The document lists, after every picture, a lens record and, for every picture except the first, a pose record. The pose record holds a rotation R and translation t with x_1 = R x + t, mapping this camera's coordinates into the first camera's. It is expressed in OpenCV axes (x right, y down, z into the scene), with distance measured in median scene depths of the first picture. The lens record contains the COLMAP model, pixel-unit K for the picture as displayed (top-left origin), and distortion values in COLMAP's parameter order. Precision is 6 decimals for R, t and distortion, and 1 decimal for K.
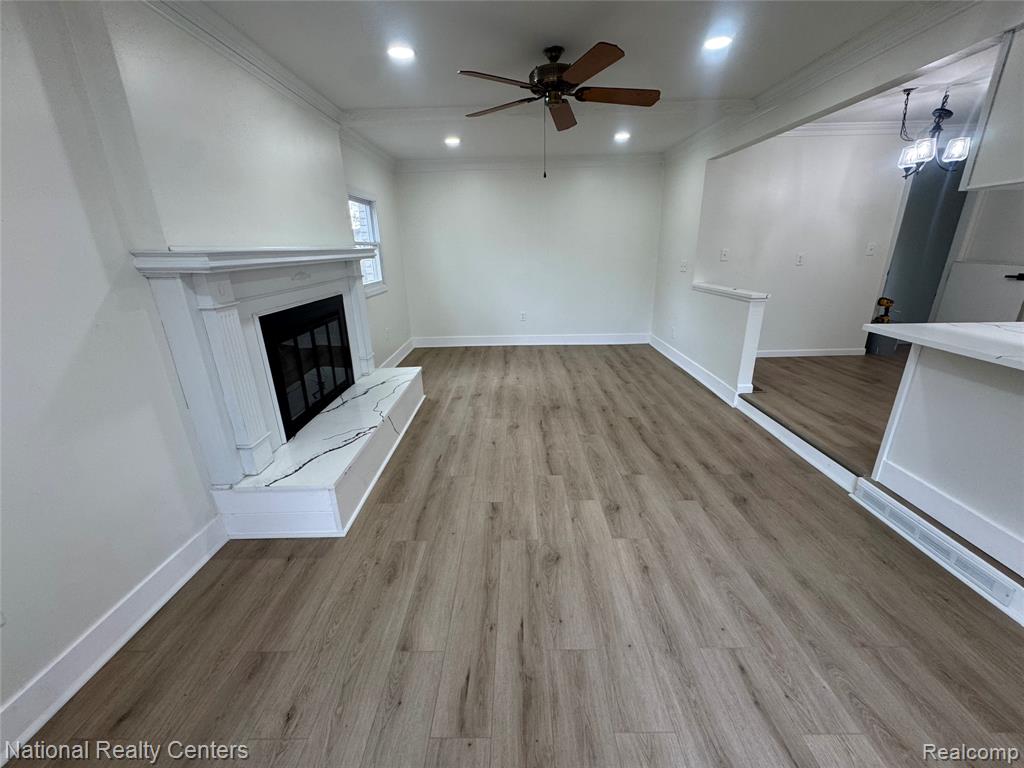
lens RADIAL K [[408.4, 0, 512.0], [0, 408.4, 384.0], [0, 0, 1]] dist [-0.002199, -0.000241]
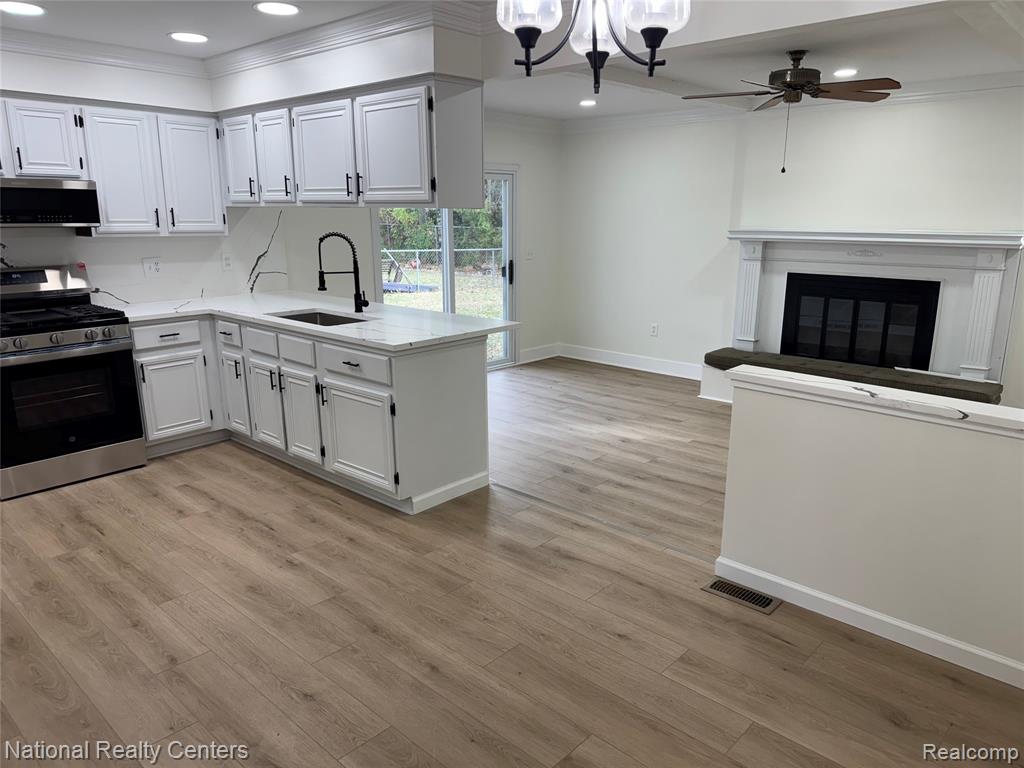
lens RADIAL K [[714.7, 0, 512.0], [0, 714.7, 384.0], [0, 0, 1]] dist [-0.002792, -0.006682]
pose [[-0.668057, 0.198052, -0.717269, 1.957870], [-0.225342, 0.864819, 0.448674, -0.729922], [0.709169, 0.461371, -0.533119, 1.781147]]
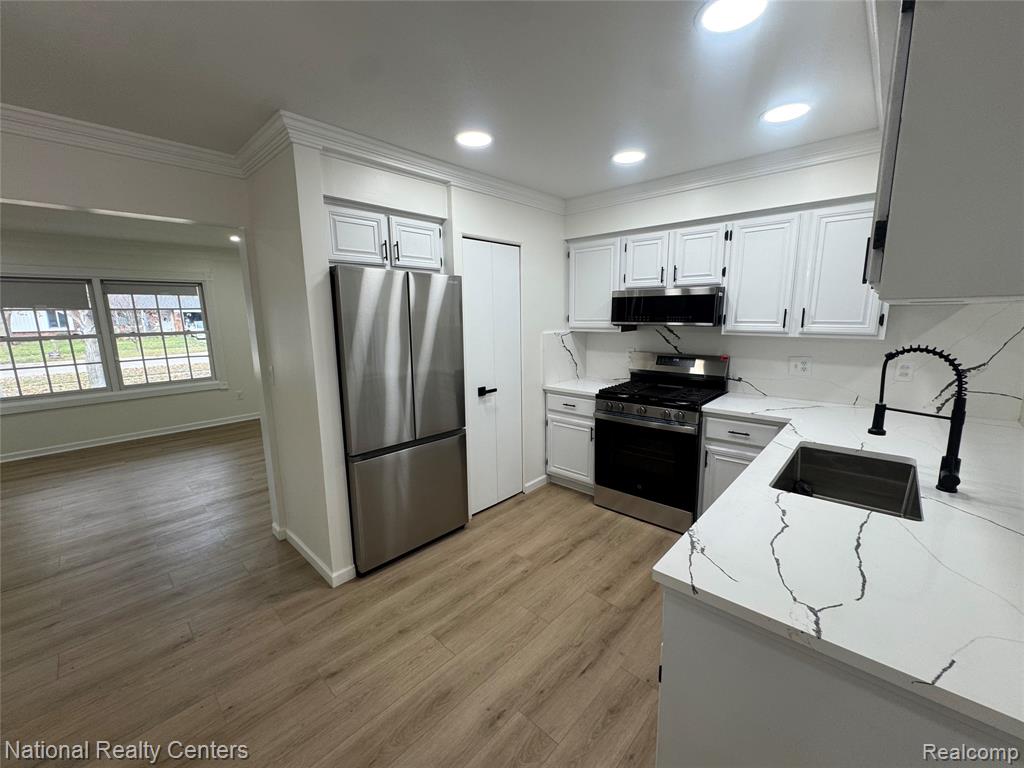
lens RADIAL K [[408.4, 0, 512.0], [0, 408.4, 384.0], [0, 0, 1]] dist [-0.002199, -0.000241]
pose [[-0.744159, -0.074285, 0.663860, 0.905982], [0.246876, 0.892854, 0.376647, -0.465942], [-0.620709, 0.444177, -0.646086, 1.088389]]
